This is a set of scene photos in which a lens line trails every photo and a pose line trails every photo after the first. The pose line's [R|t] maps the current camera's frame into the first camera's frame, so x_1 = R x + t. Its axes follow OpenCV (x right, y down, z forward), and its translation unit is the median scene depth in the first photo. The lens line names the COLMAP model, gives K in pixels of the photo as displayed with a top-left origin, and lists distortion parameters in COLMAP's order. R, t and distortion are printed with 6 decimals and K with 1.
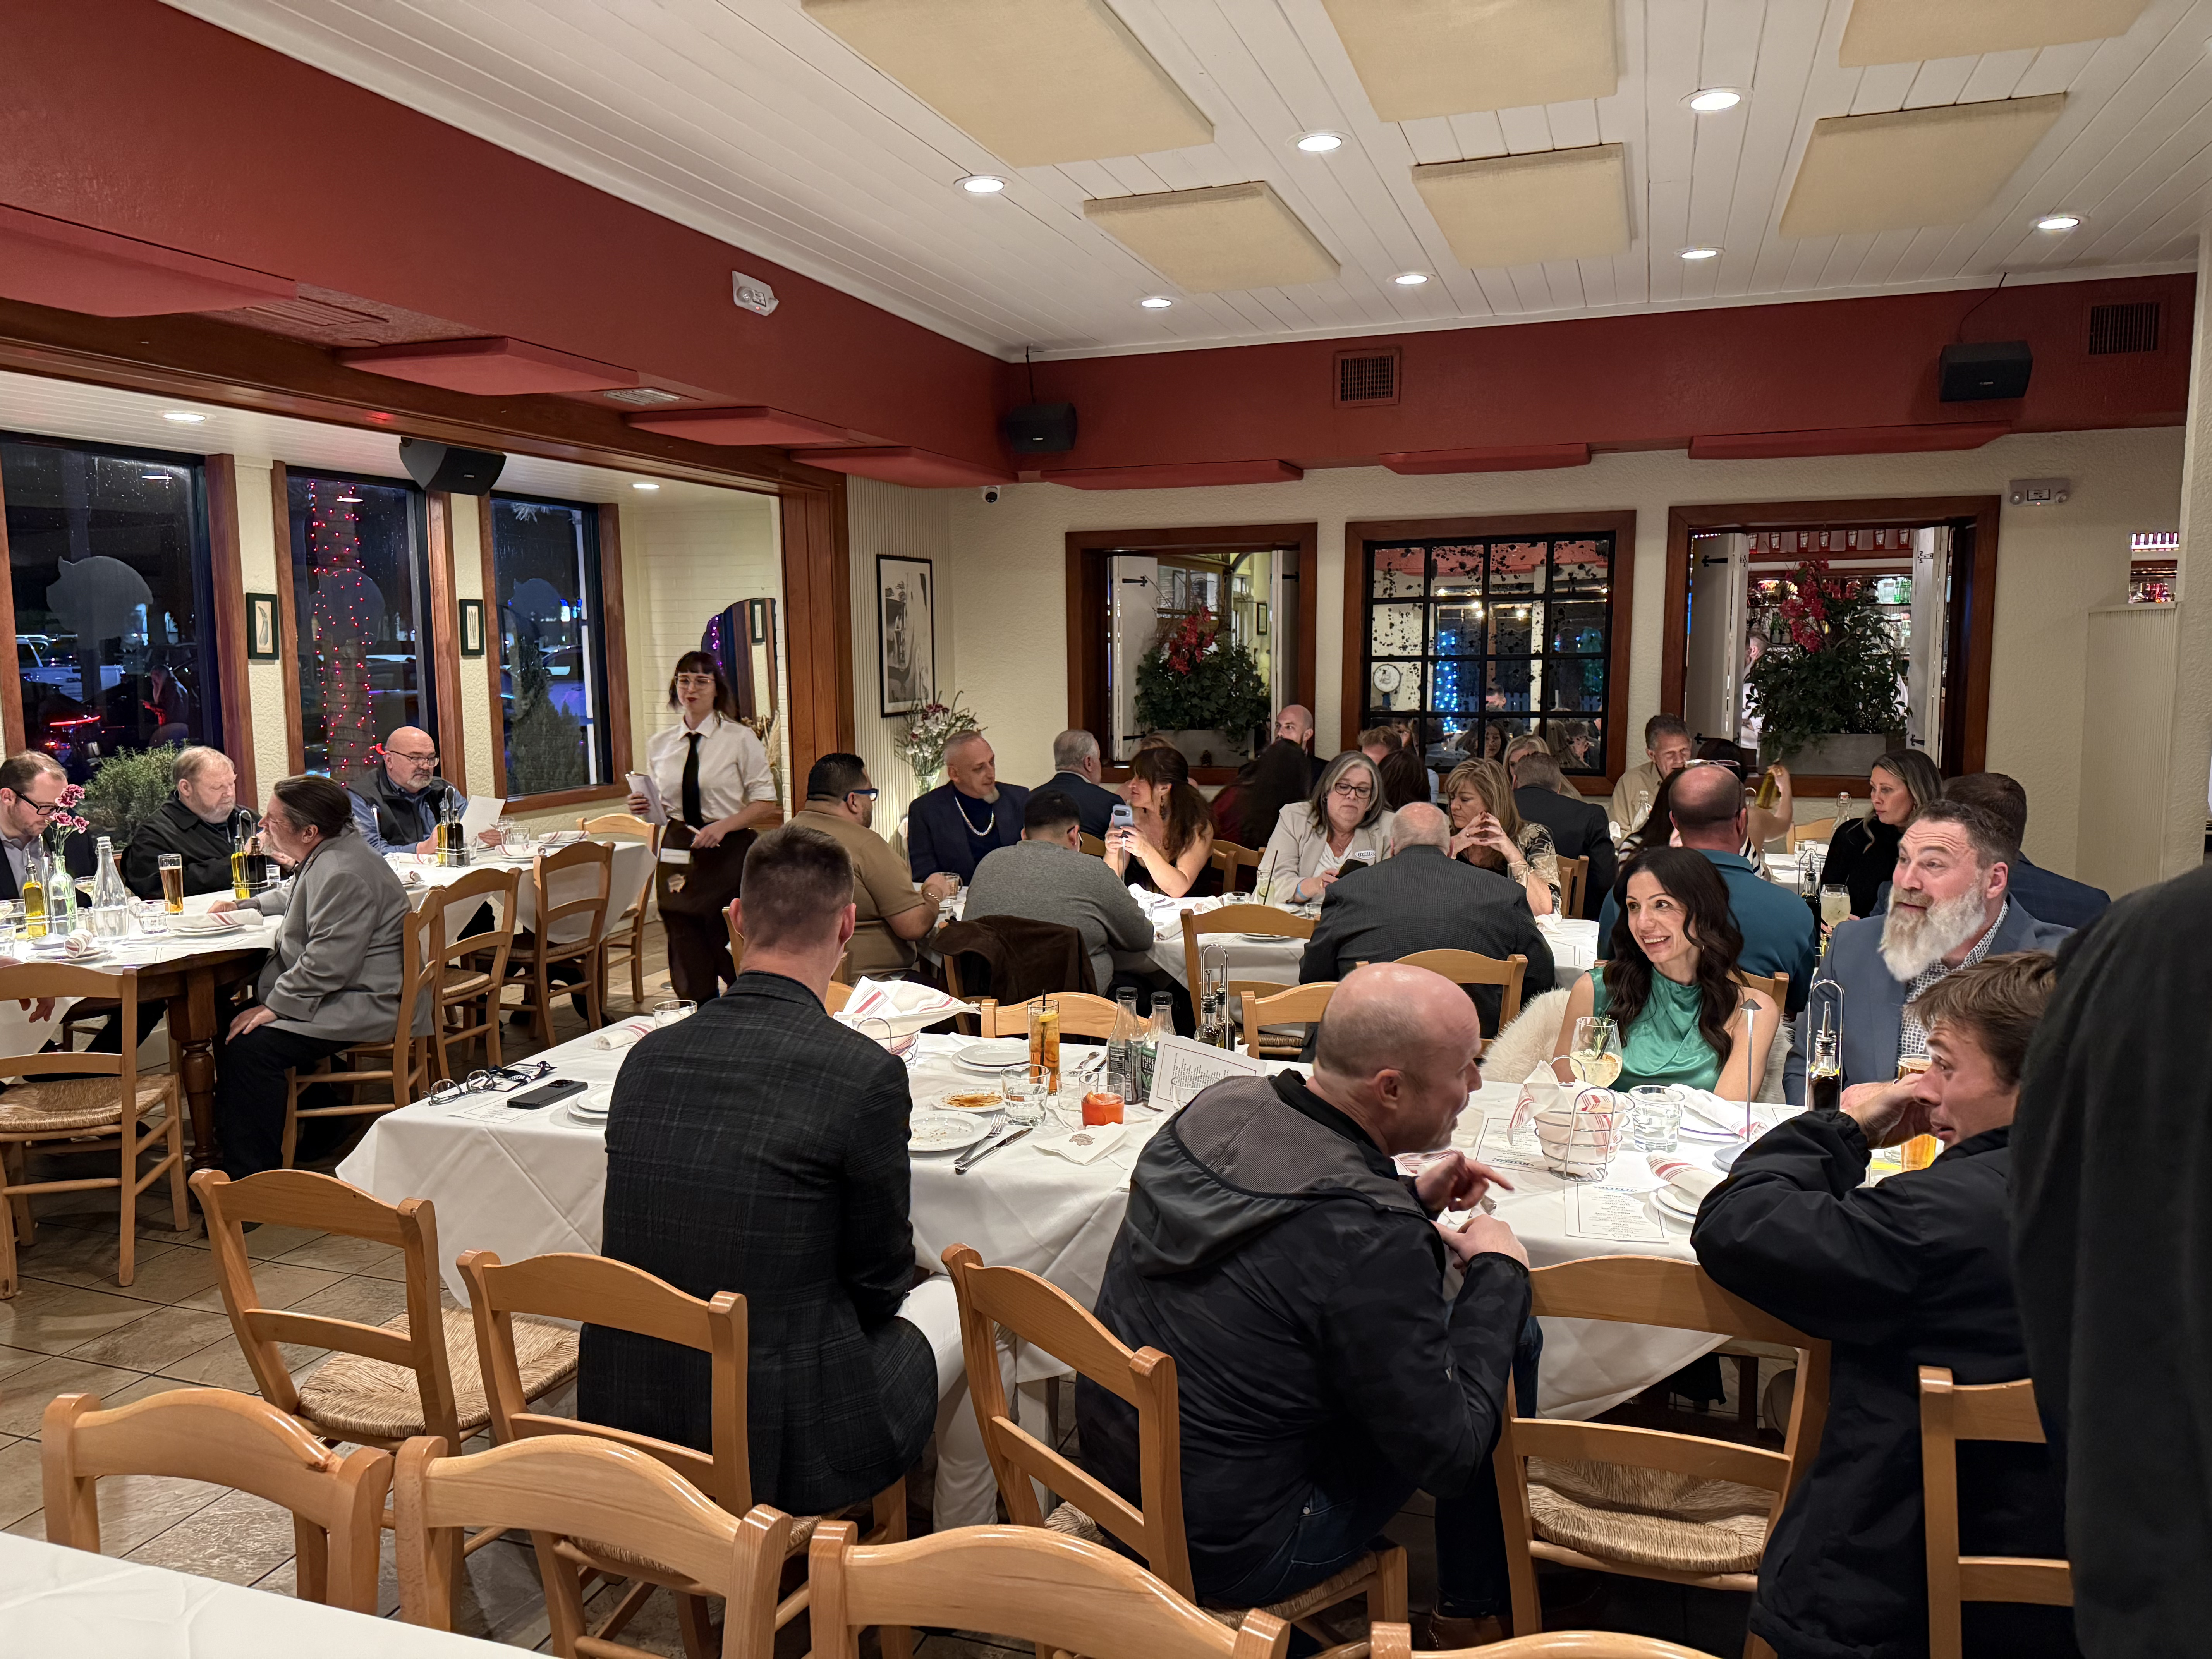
lens RADIAL K [[1584.0, 0, 1111.5], [0, 1584.0, 848.1], [0, 0, 1]] dist [0.035805, -0.054278]
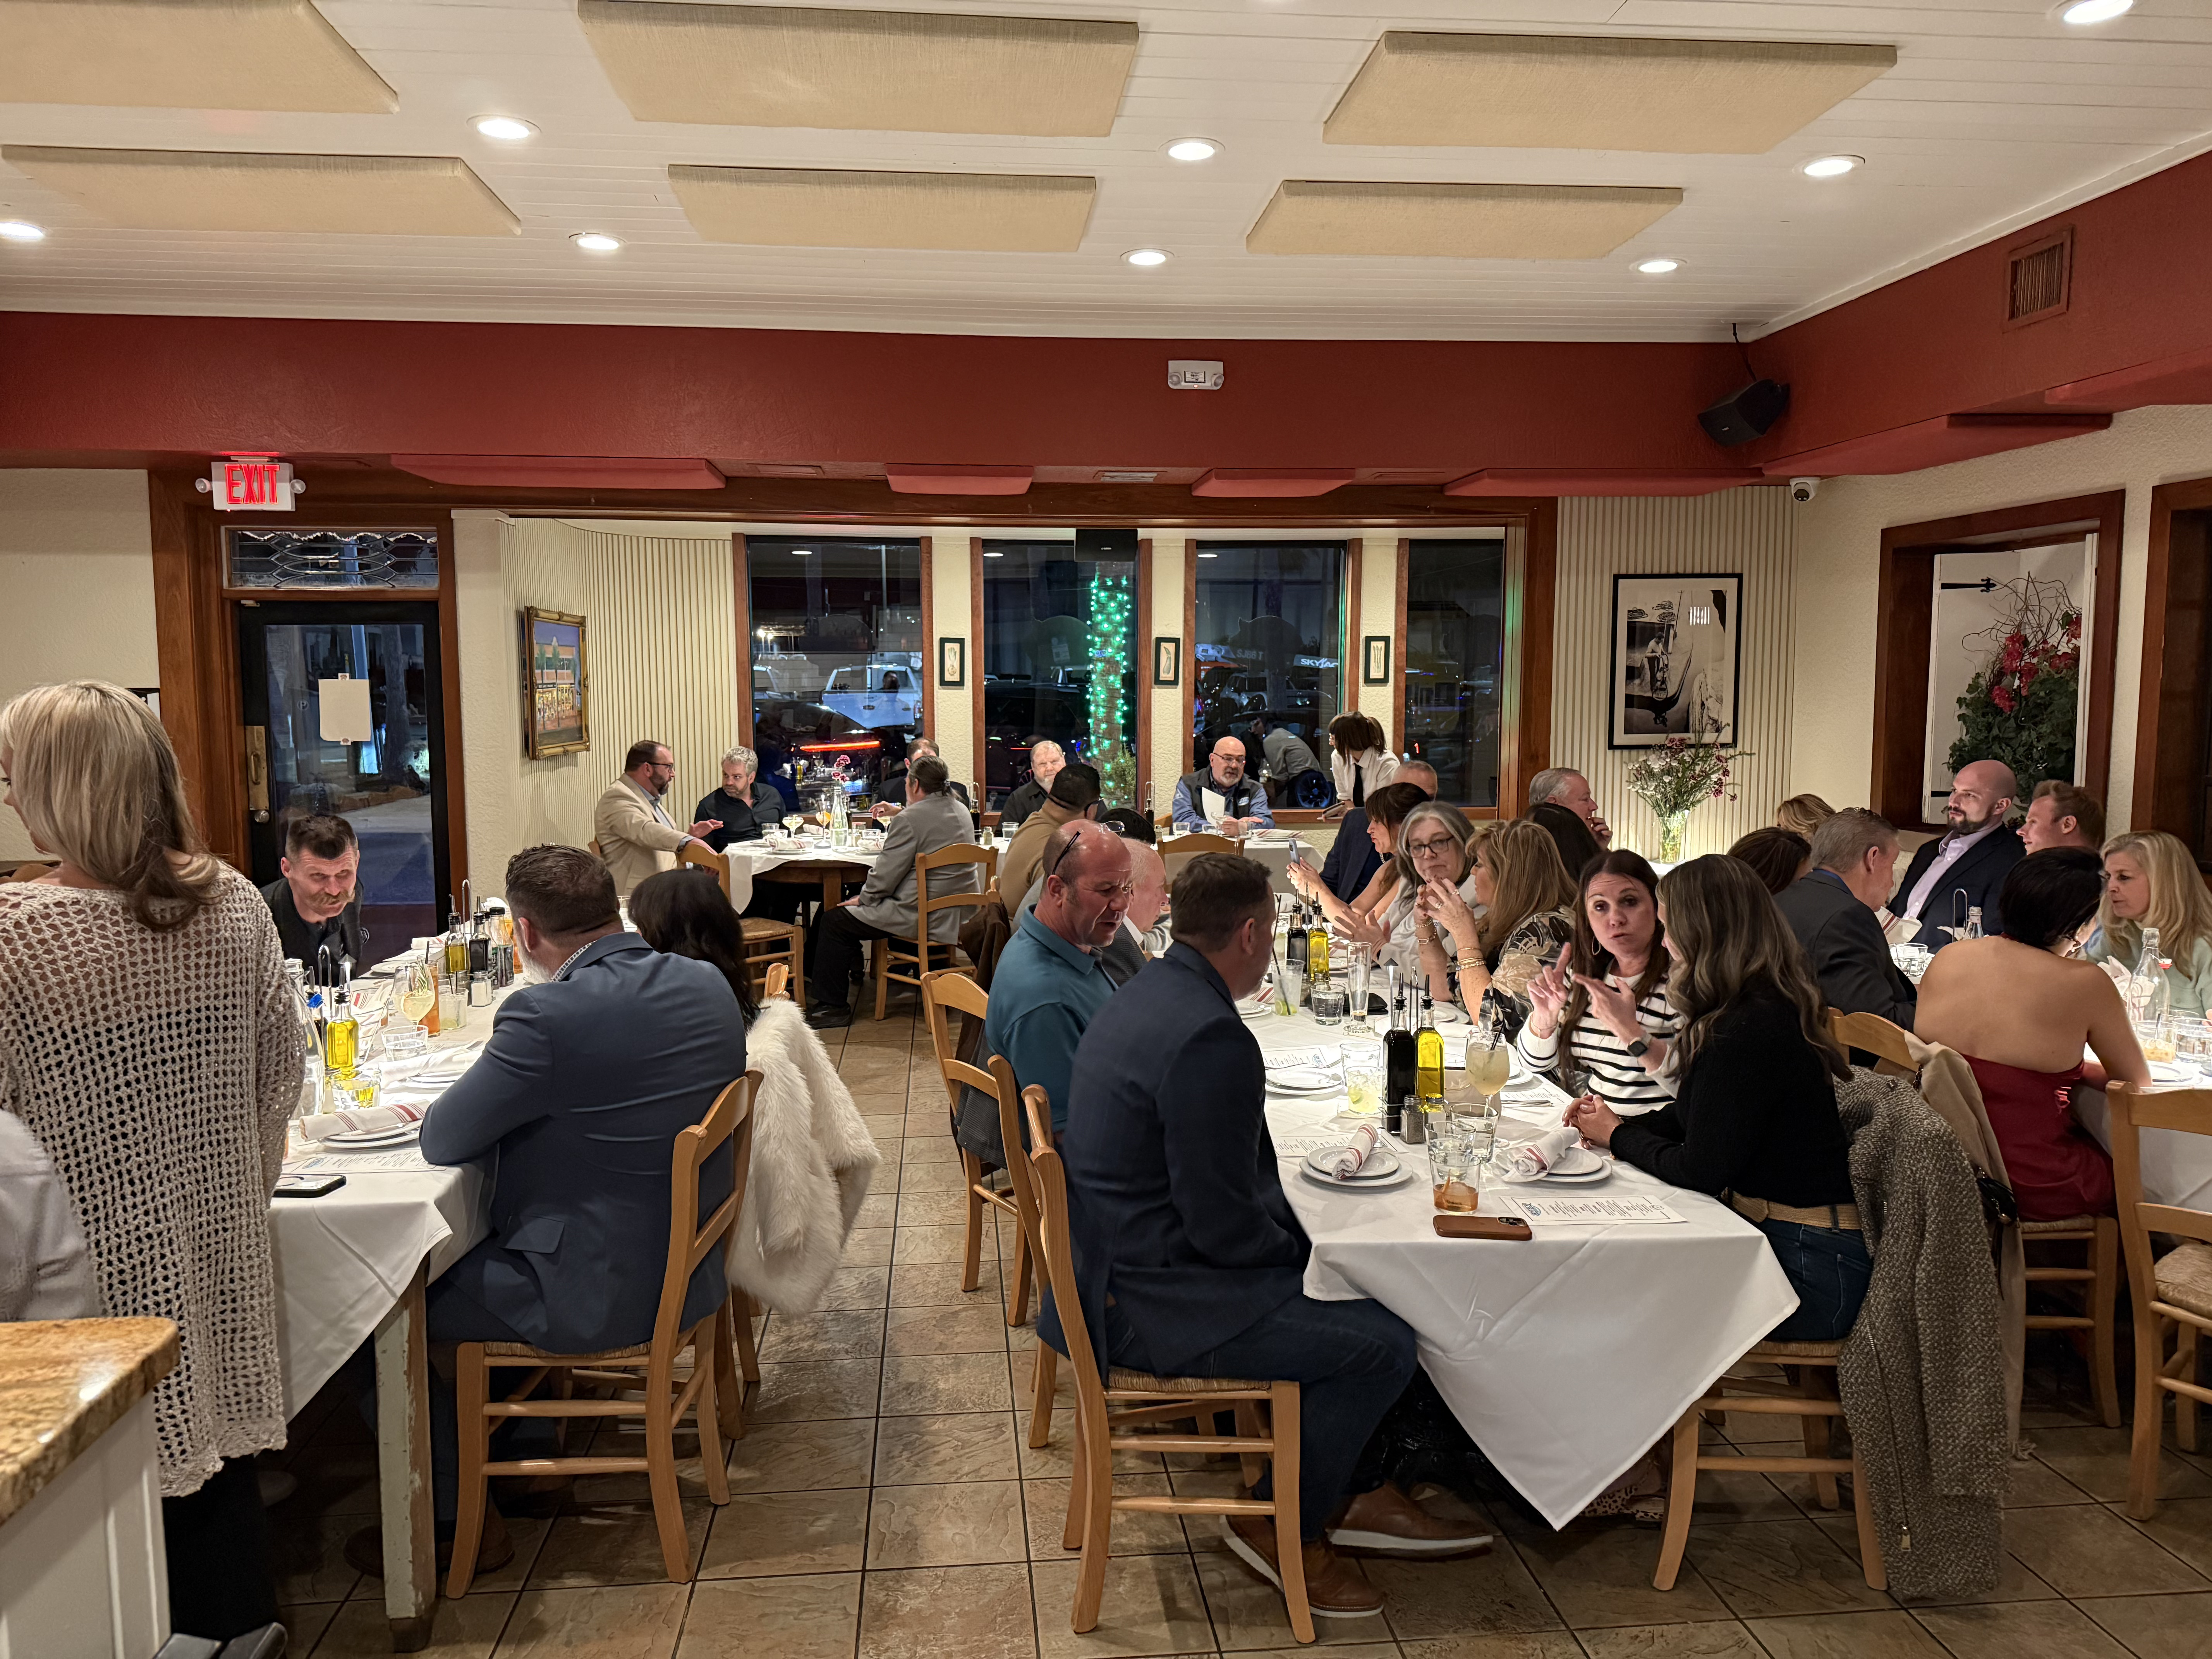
lens RADIAL K [[1584.0, 0, 1083.2], [0, 1584.0, 819.4], [0, 0, 1]] dist [0.035805, -0.054278]
pose [[0.402157, 0.085345, -0.911584, 0.581410], [-0.112154, 0.992740, 0.043465, -0.047545], [0.908676, 0.084758, 0.408809, 0.340327]]
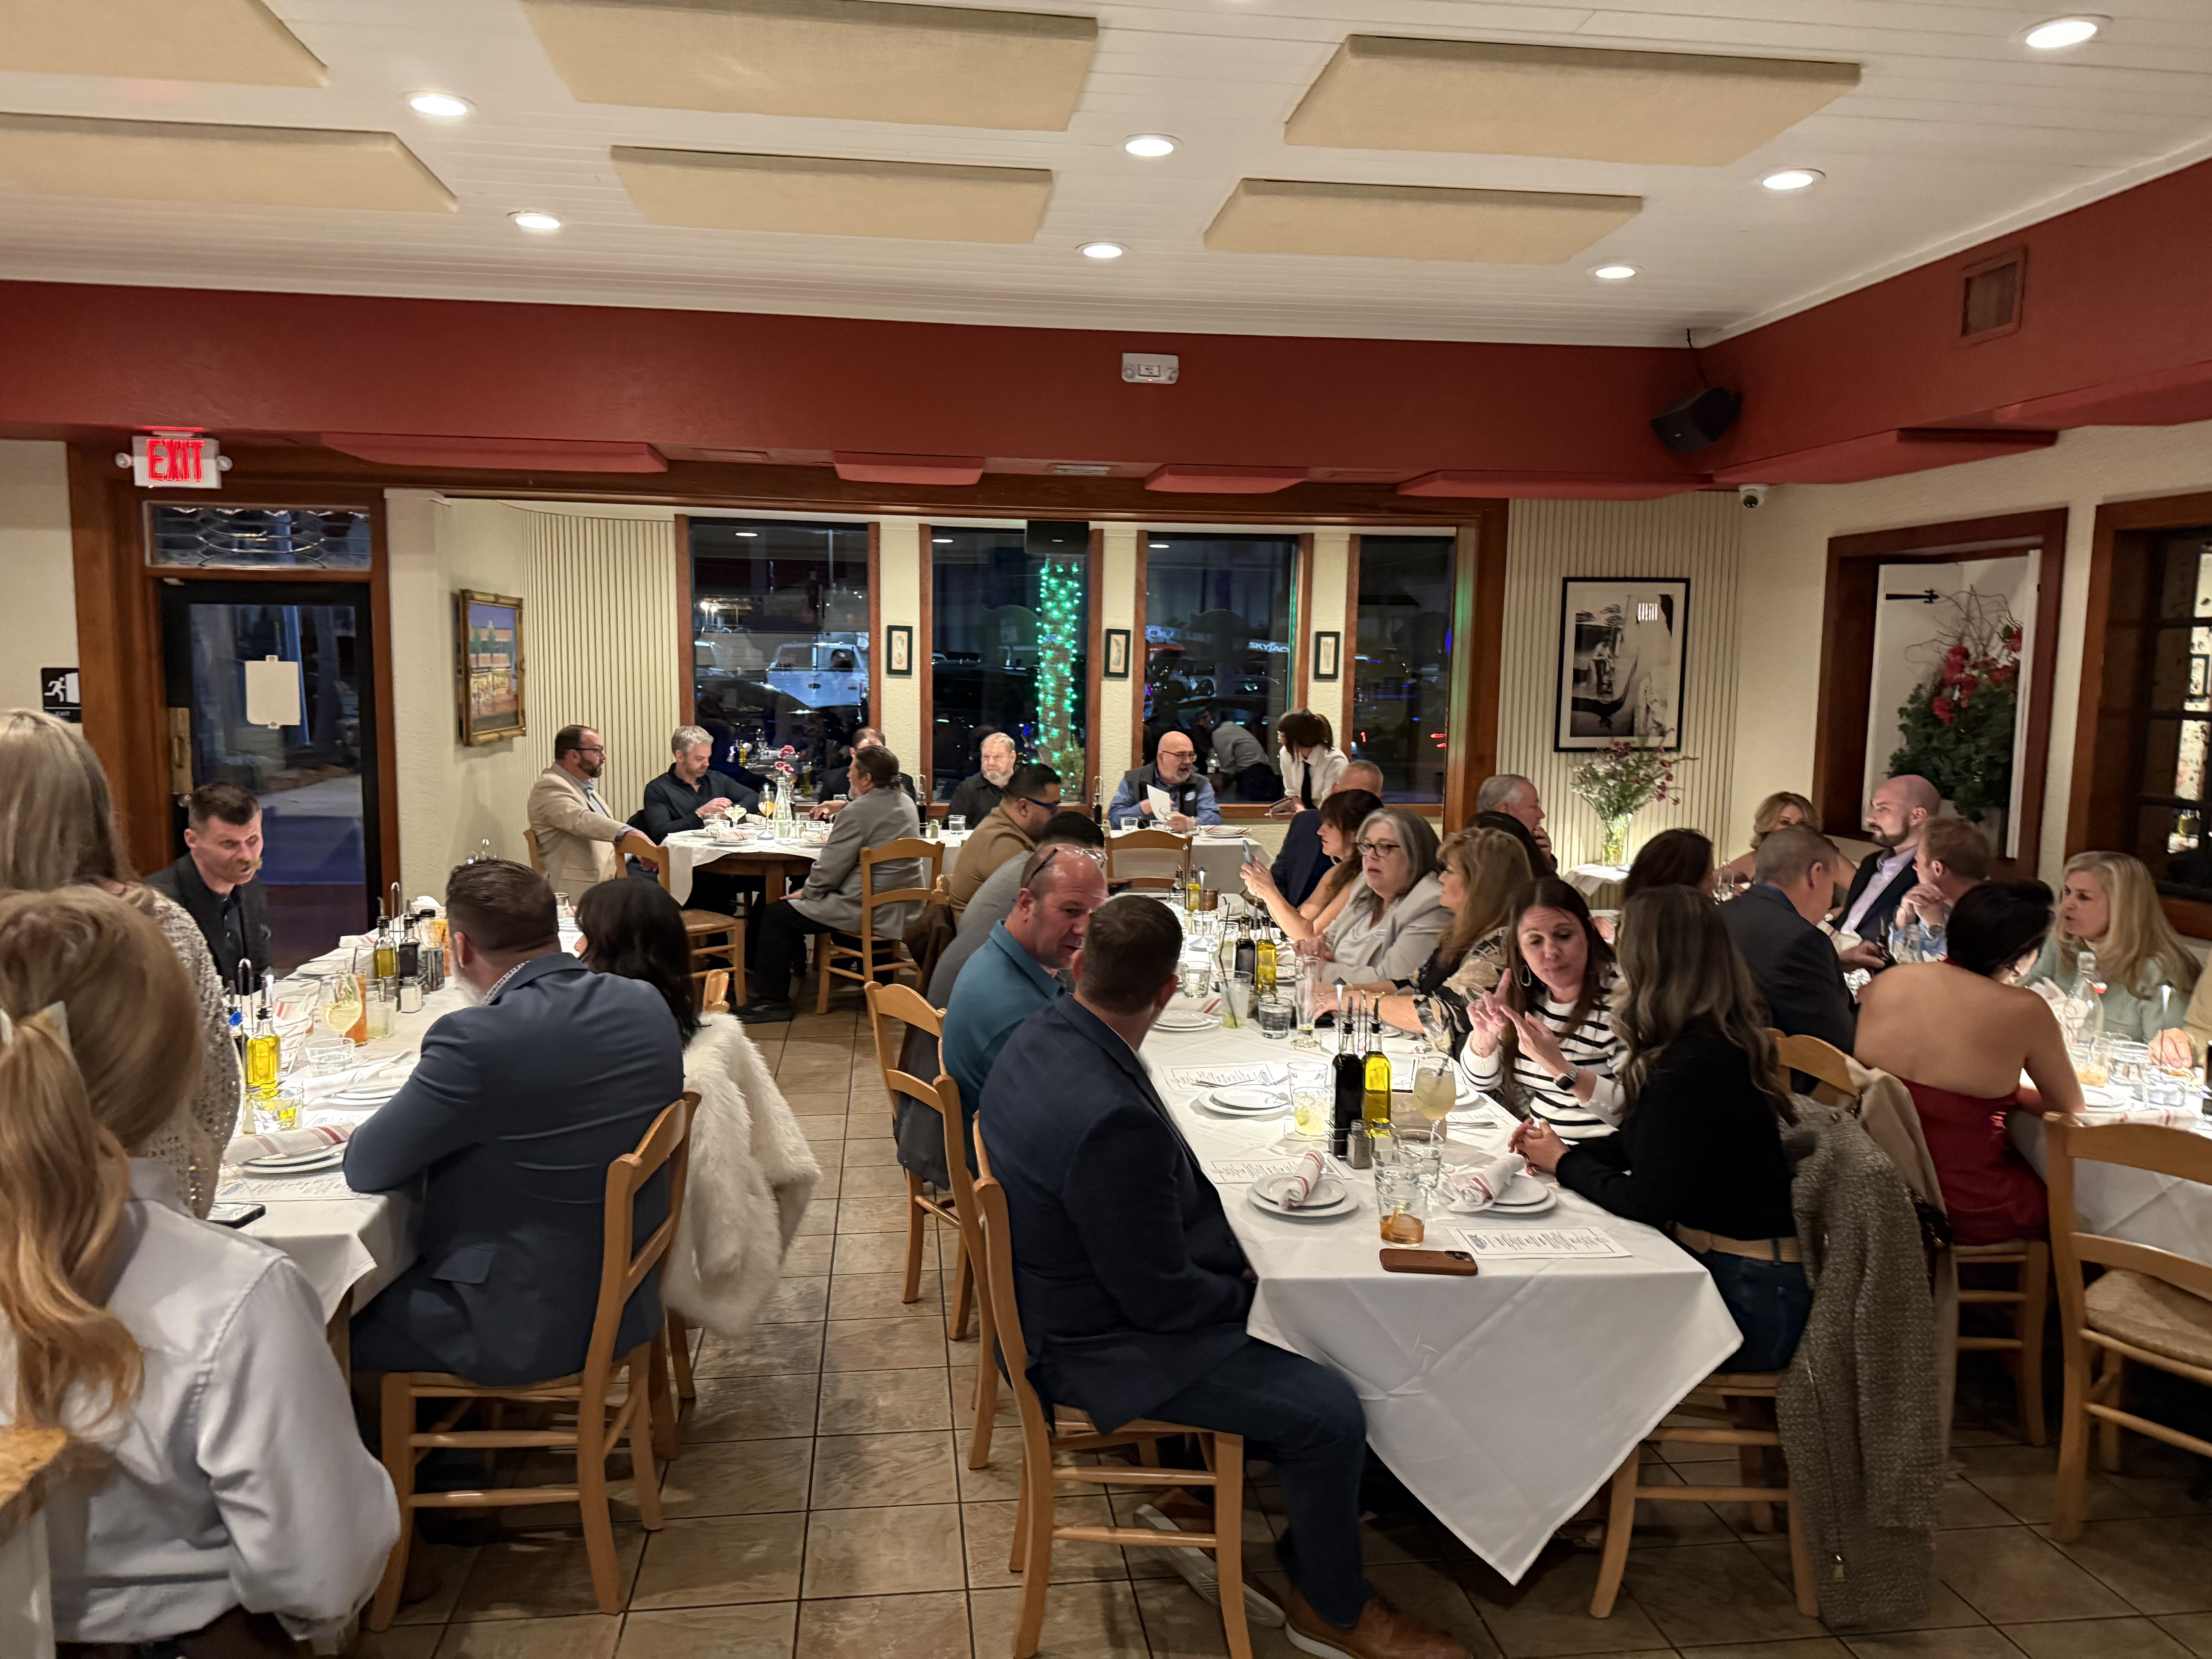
lens RADIAL K [[1584.0, 0, 1085.3], [0, 1584.0, 834.2], [0, 0, 1]] dist [0.035805, -0.054278]
pose [[0.432876, 0.110834, -0.894614, 0.574411], [-0.127046, 0.990008, 0.061179, -0.056525], [0.892456, 0.087175, 0.442632, 0.341529]]
